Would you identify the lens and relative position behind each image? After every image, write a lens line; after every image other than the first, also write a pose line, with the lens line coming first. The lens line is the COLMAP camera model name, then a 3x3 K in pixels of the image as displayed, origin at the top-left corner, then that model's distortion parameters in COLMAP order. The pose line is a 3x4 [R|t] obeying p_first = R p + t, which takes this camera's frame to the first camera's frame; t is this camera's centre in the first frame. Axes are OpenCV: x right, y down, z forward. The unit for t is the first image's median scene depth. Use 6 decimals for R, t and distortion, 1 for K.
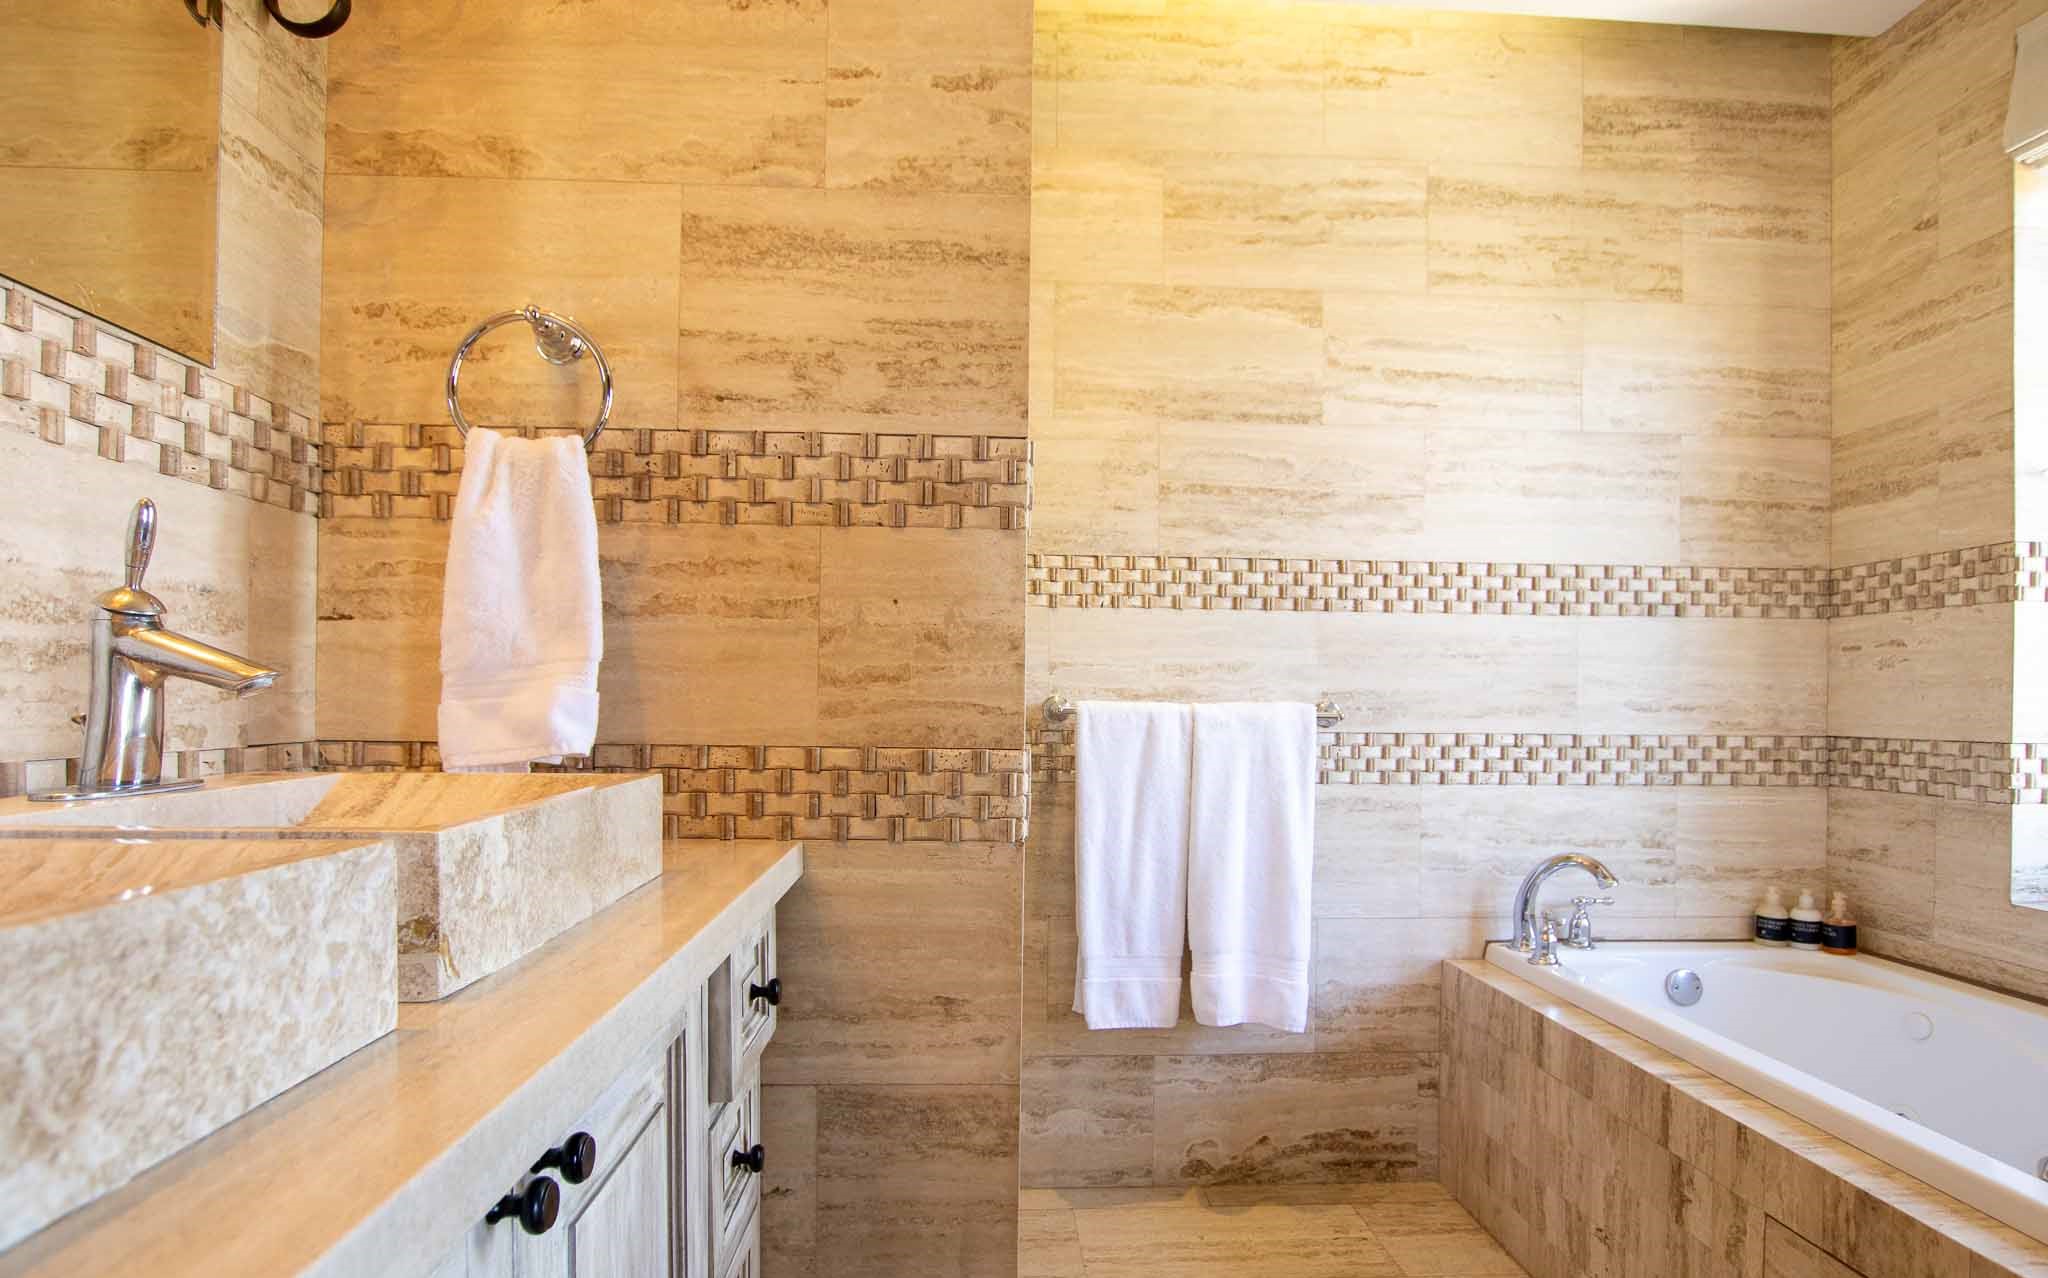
lens RADIAL K [[1140.2, 0, 1028.3], [0, 1140.2, 703.6], [0, 0, 1]] dist [-0.024811, 0.004179]
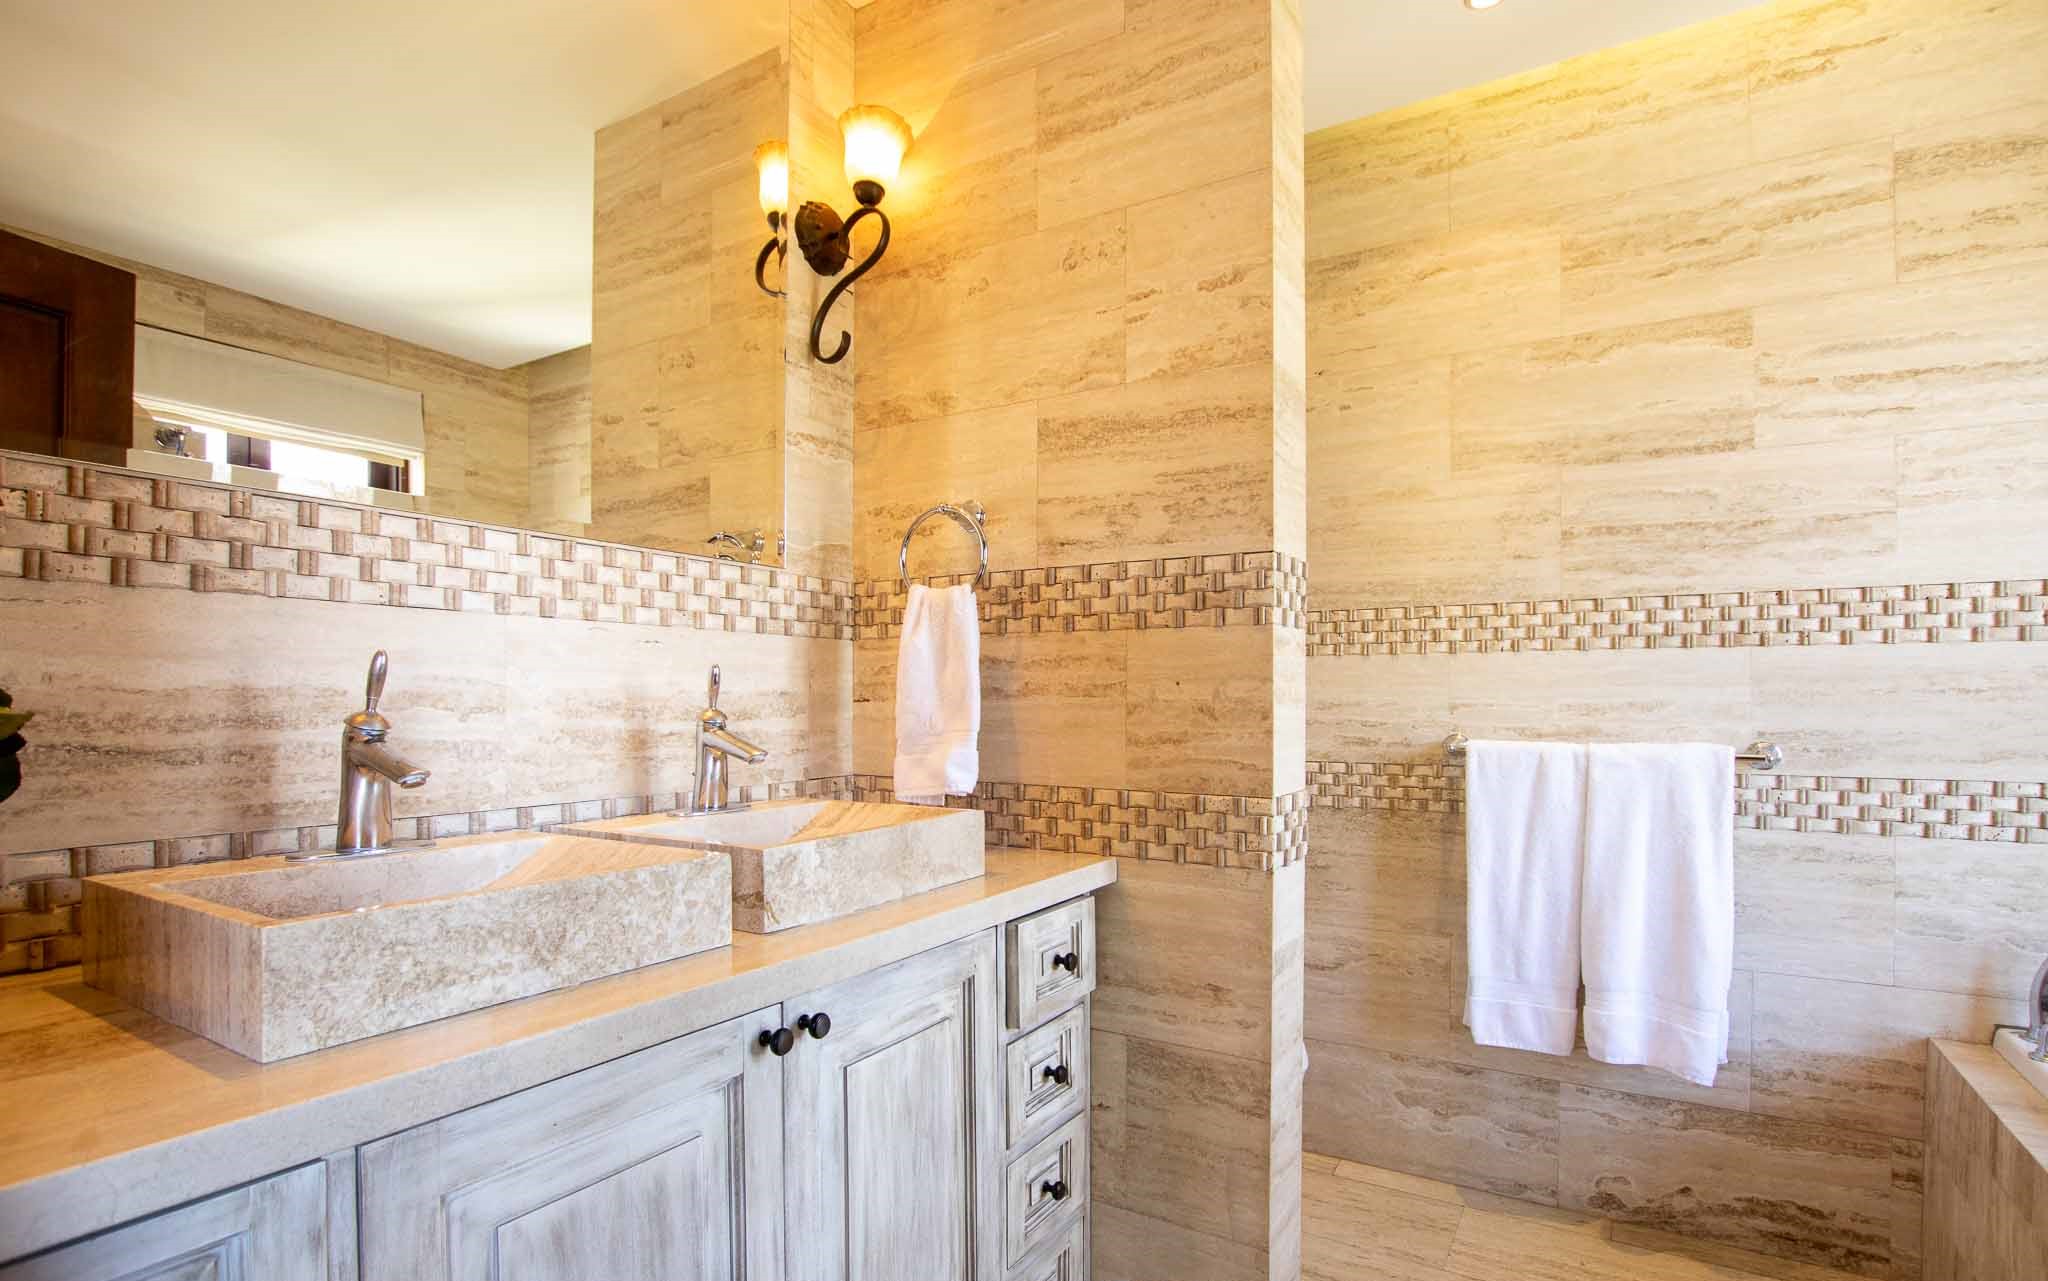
lens RADIAL K [[1026.1, 0, 963.5], [0, 1026.1, 699.5], [0, 0, 1]] dist [-0.030885, 0.005126]
pose [[0.801090, -0.012916, -0.598405, 0.400162], [0.009670, 0.999916, -0.008637, -0.062505], [0.598466, 0.001133, 0.801147, -0.111868]]
